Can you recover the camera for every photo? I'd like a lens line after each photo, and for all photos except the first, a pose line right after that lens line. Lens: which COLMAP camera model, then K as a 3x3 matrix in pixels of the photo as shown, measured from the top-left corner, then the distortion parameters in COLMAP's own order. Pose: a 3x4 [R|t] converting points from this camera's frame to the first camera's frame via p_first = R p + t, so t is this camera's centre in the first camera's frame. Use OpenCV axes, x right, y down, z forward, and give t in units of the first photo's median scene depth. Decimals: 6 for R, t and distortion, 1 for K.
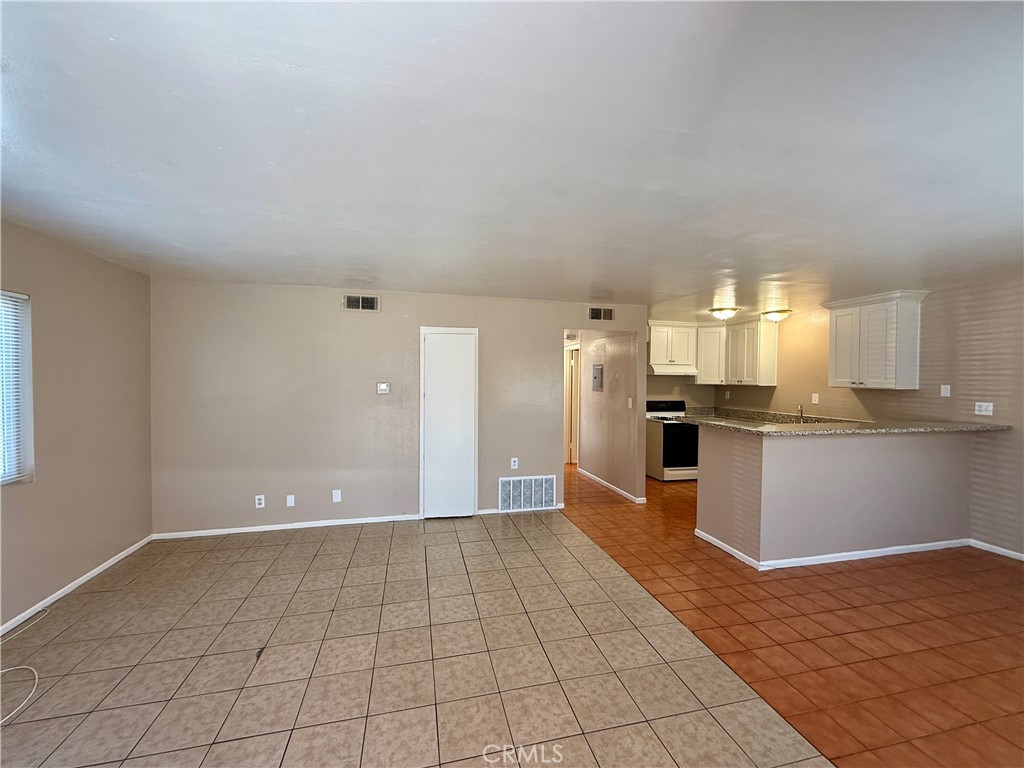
lens RADIAL K [[408.3, 0, 508.4], [0, 408.3, 385.8], [0, 0, 1]] dist [-0.000083, 0.000302]
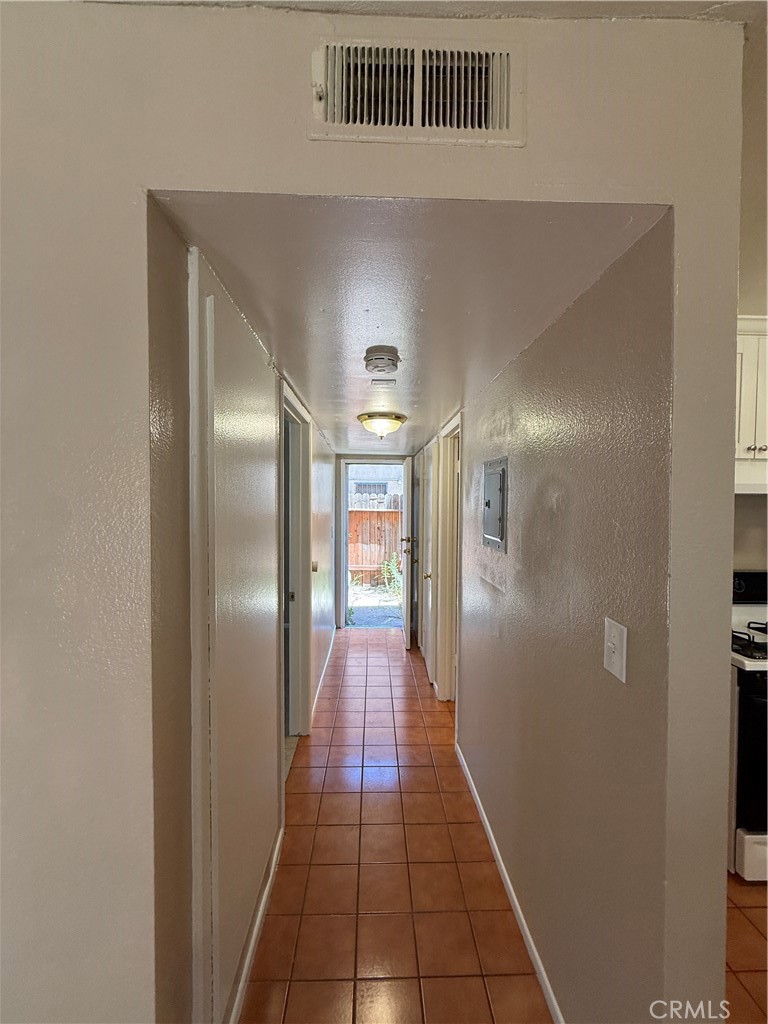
lens RADIAL K [[408.3, 0, 384.0], [0, 408.3, 505.3], [0, 0, 1]] dist [-0.000083, 0.000302]
pose [[0.980137, -0.002733, -0.198301, 0.261579], [0.001321, 0.999973, -0.007251, -0.022319], [0.198316, 0.006845, 0.980114, 0.901057]]
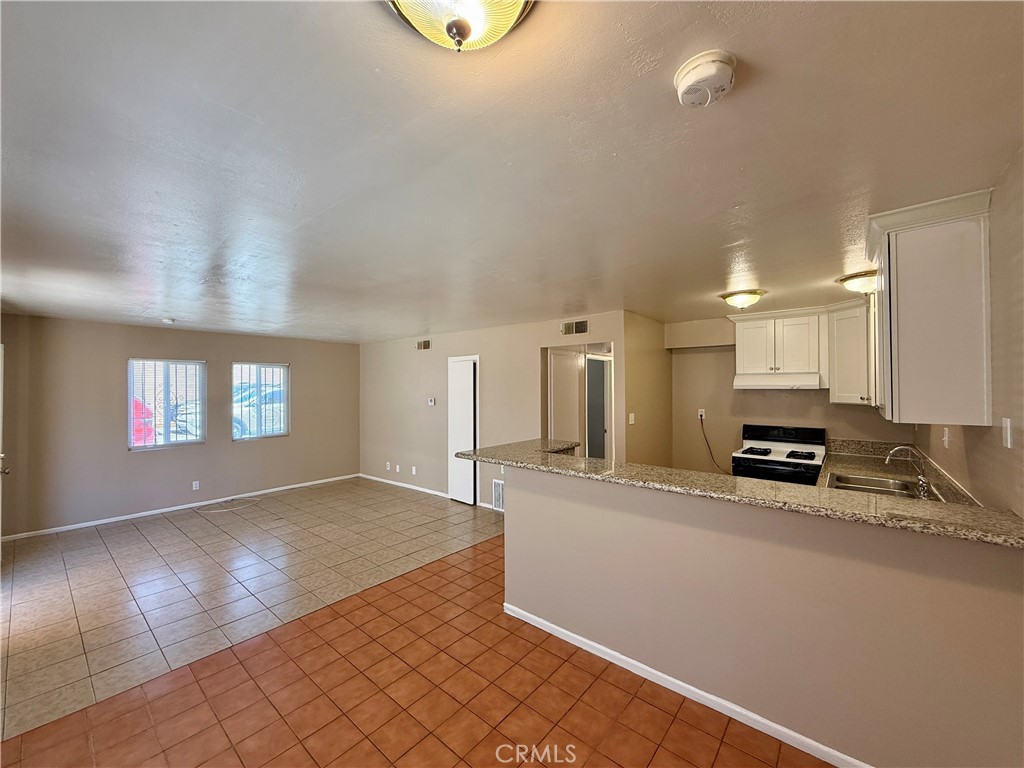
lens RADIAL K [[408.3, 0, 509.5], [0, 408.3, 385.5], [0, 0, 1]] dist [-0.000083, 0.000302]
pose [[0.592387, -0.015668, -0.805501, 0.962735], [-0.006890, 0.999676, -0.024512, -0.016983], [0.805624, 0.020070, 0.592087, 0.331131]]
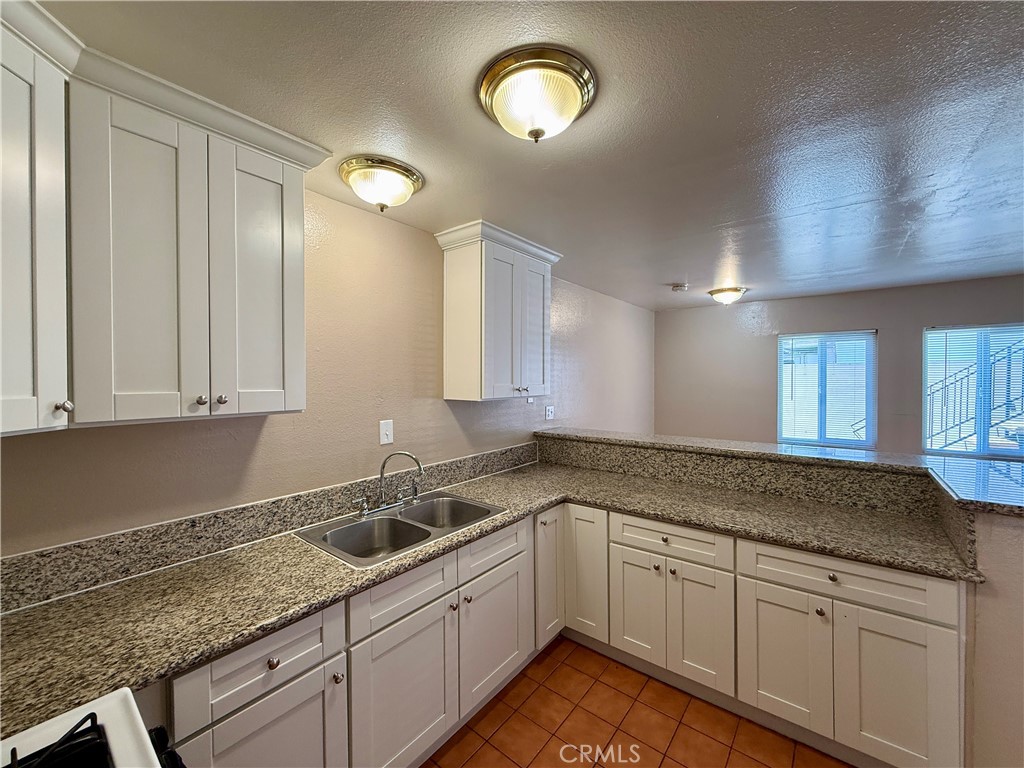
lens RADIAL K [[408.3, 0, 512.5], [0, 408.3, 382.8], [0, 0, 1]] dist [-0.000083, 0.000302]
pose [[-0.613184, -0.018108, 0.789733, 0.400116], [0.011540, 0.999425, 0.031876, -0.033587], [-0.789856, 0.028659, -0.612622, 1.322166]]
